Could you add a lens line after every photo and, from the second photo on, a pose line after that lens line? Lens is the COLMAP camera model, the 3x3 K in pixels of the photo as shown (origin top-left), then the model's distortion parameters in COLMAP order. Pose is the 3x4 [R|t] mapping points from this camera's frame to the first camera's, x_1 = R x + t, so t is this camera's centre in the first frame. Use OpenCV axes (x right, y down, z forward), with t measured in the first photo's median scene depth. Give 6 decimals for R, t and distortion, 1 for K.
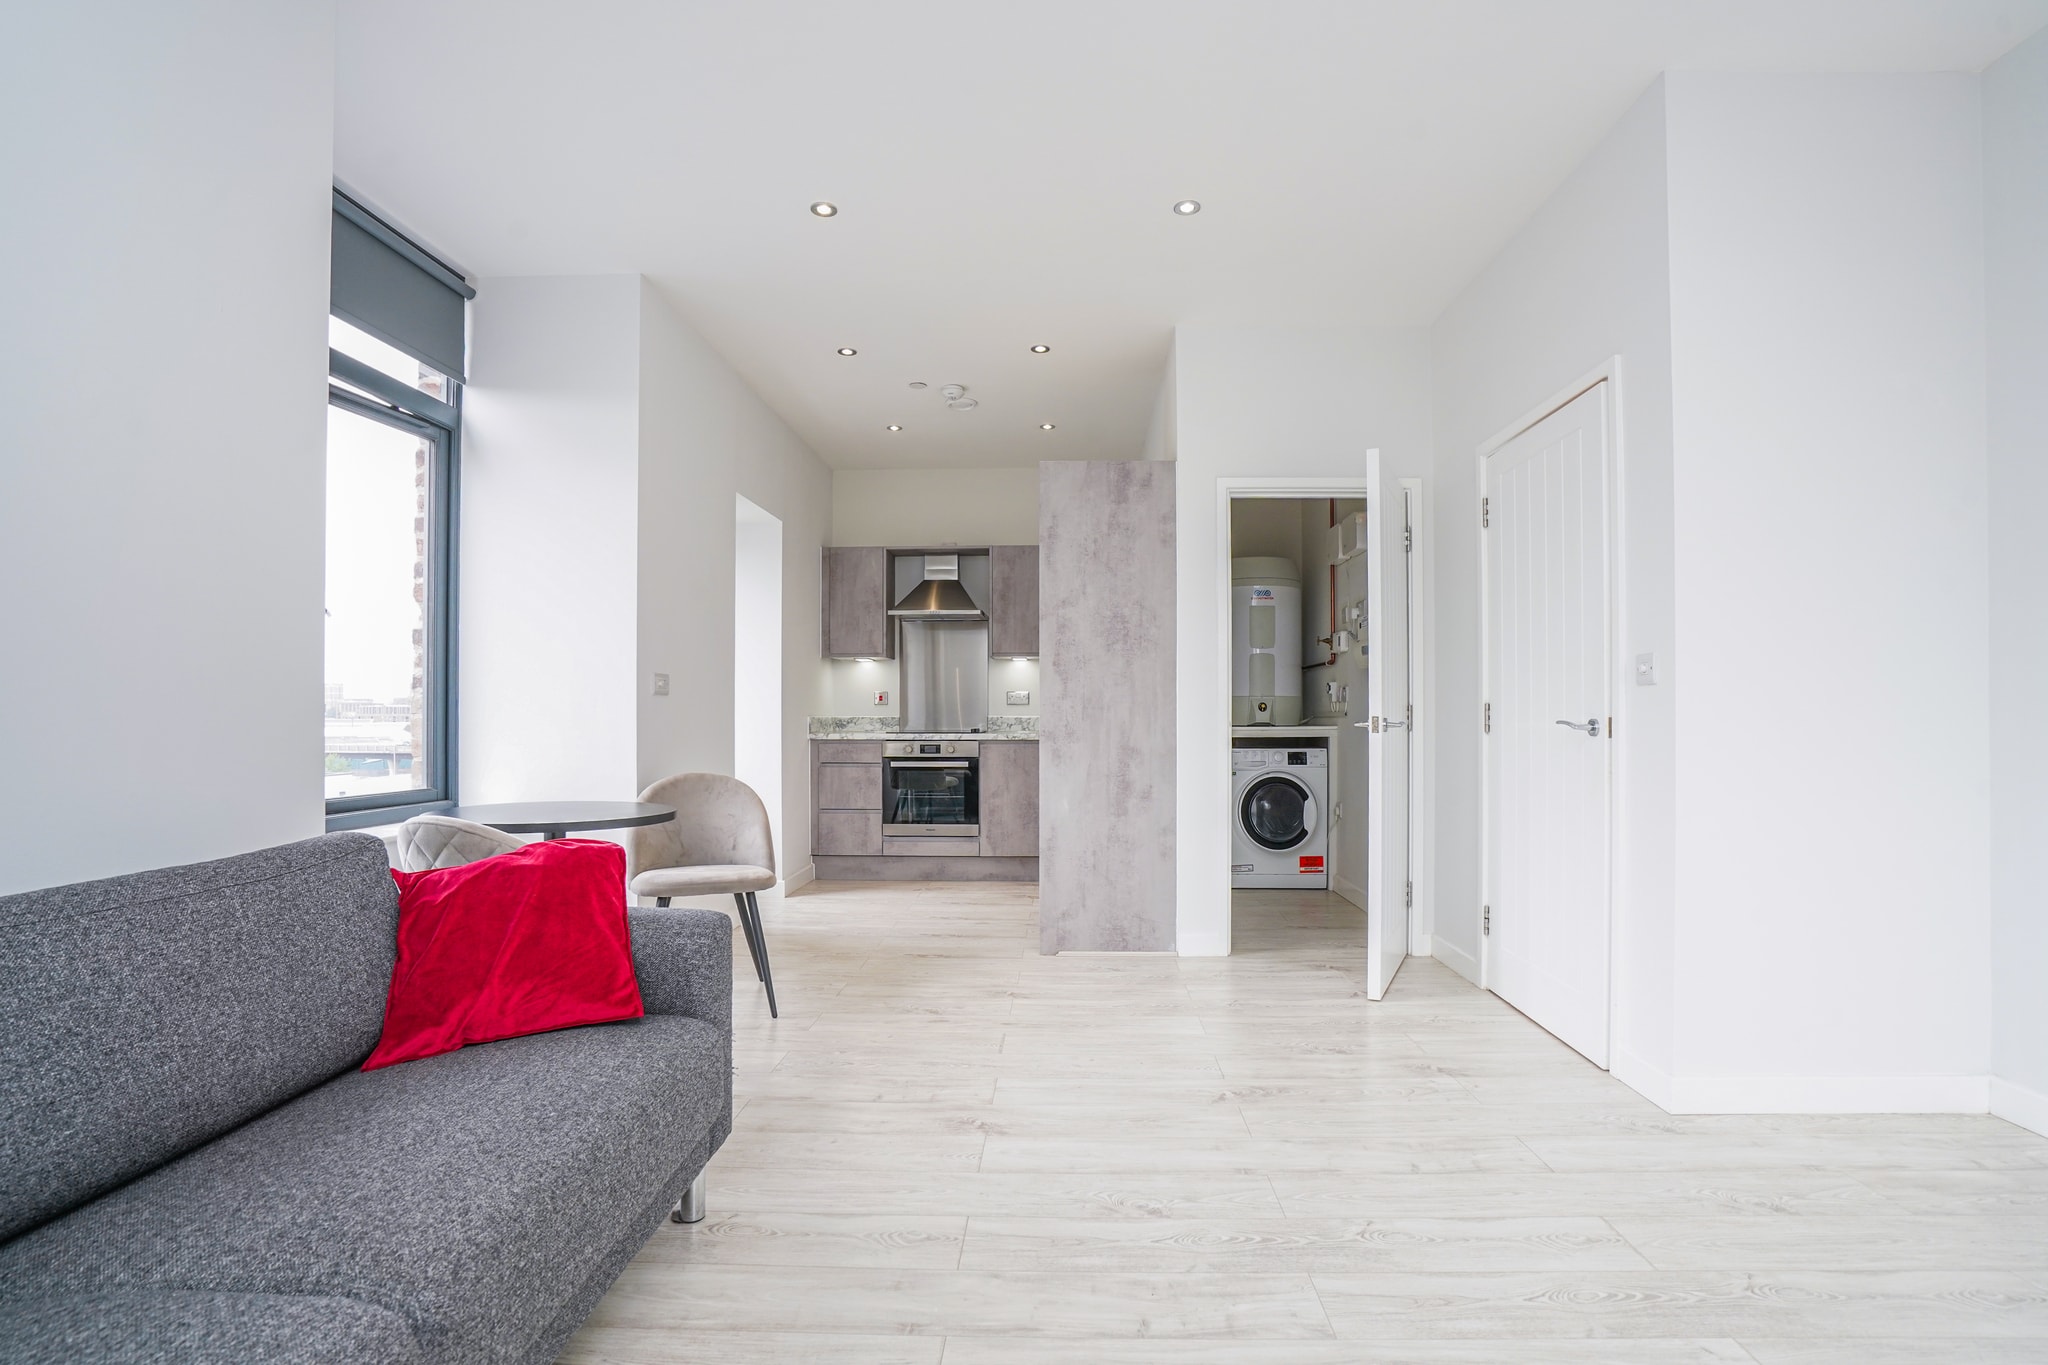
lens RADIAL K [[959.9, 0, 1036.5], [0, 959.9, 710.1], [0, 0, 1]] dist [-0.061636, 0.025469]
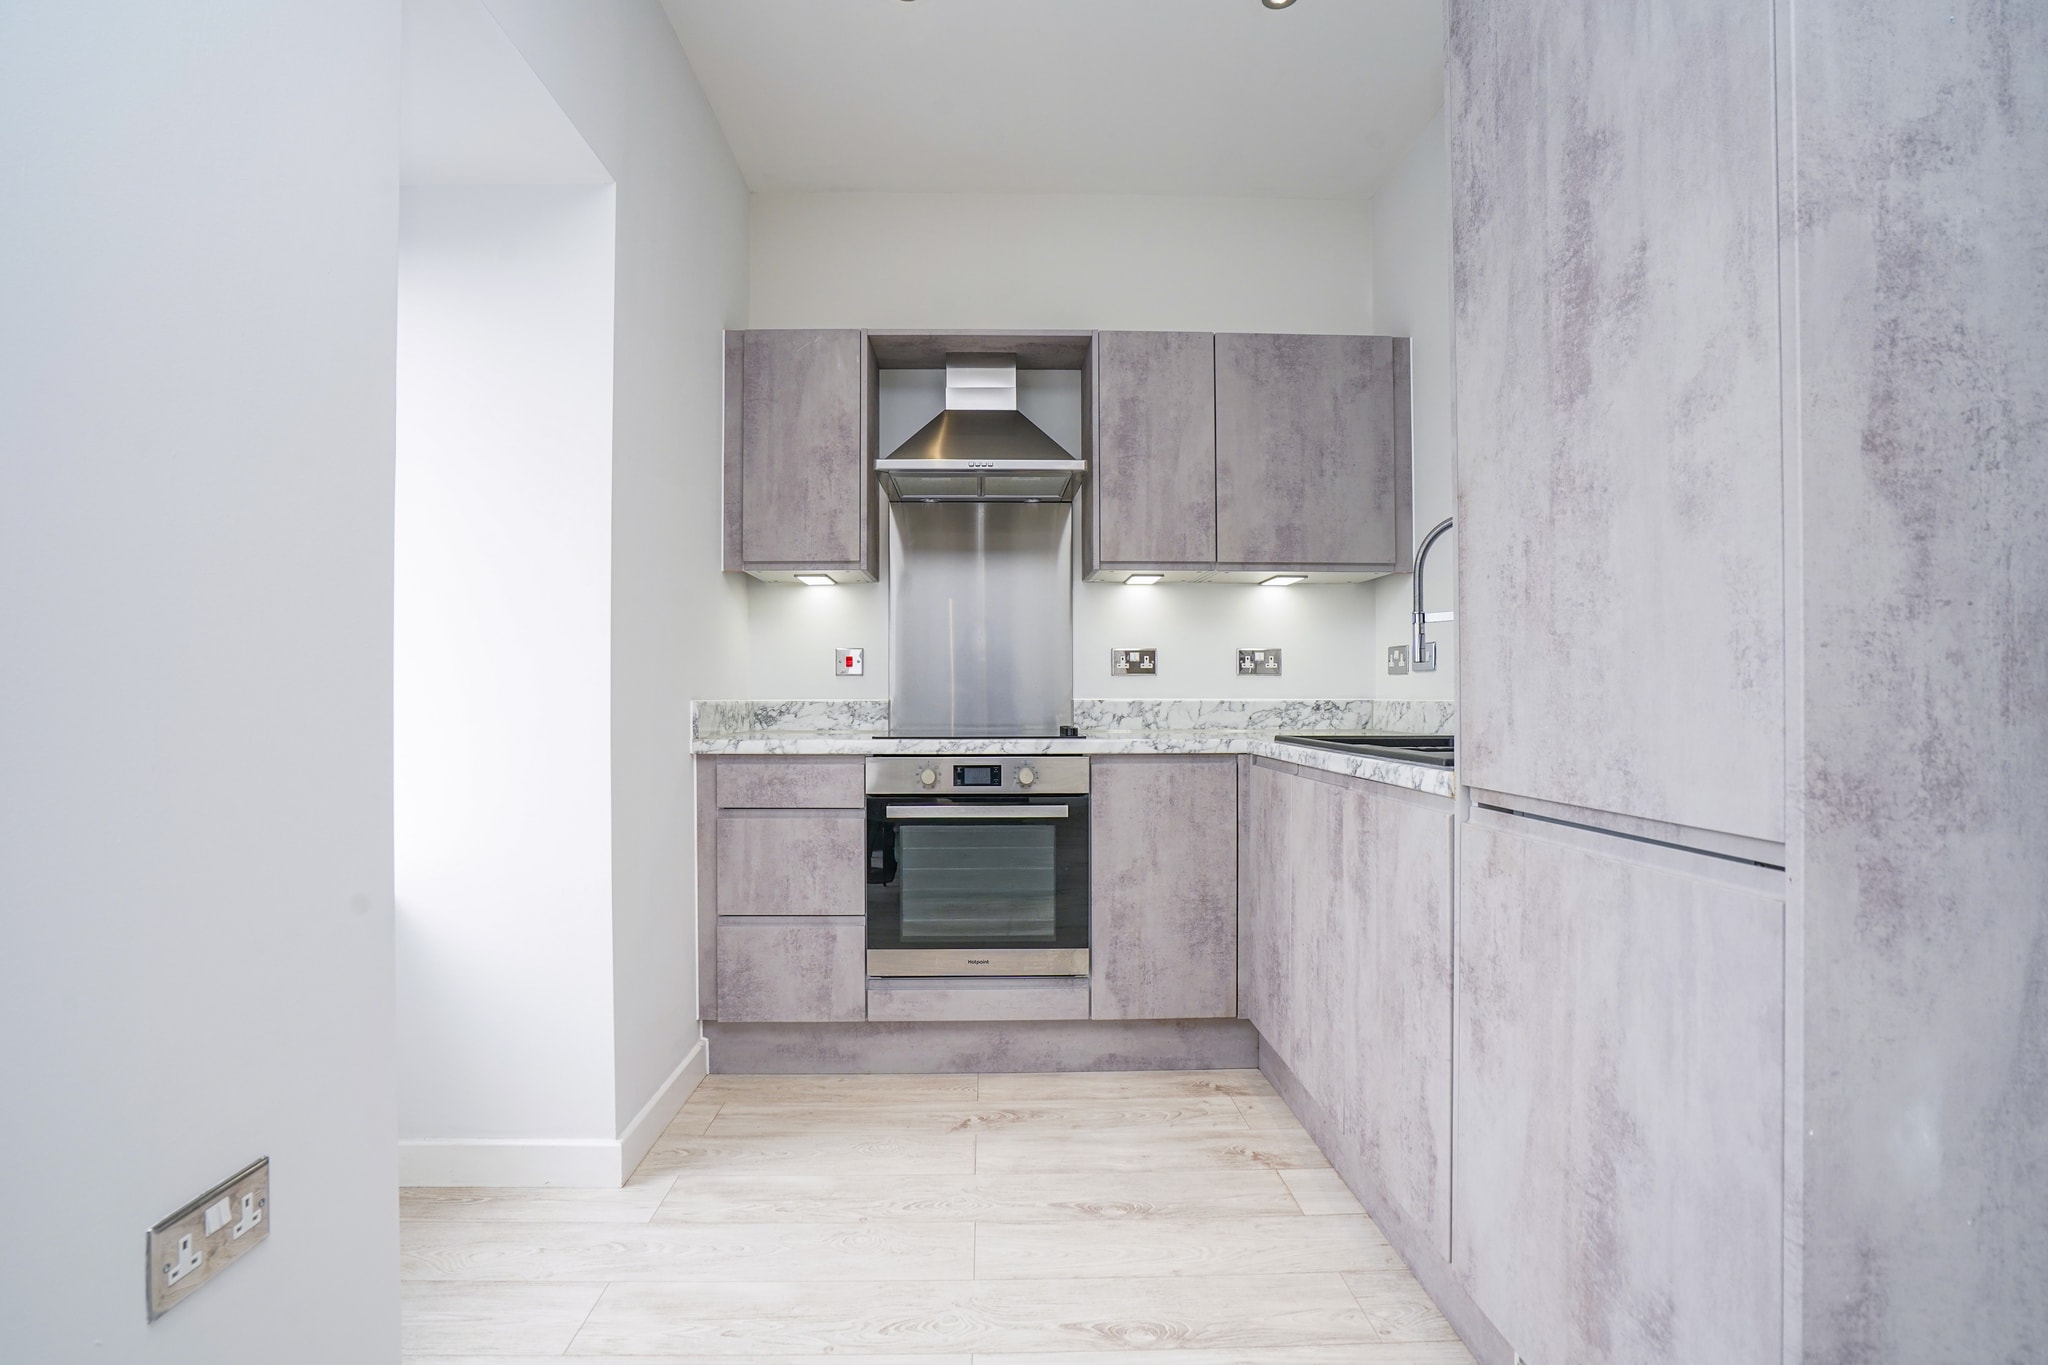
lens RADIAL K [[958.4, 0, 985.6], [0, 958.4, 693.9], [0, 0, 1]] dist [-0.058693, -0.000083]
pose [[0.999248, -0.000152, 0.038767, -0.124969], [0.000209, 0.999999, -0.001447, 0.004595], [-0.038767, 0.001454, 0.999247, 0.574726]]
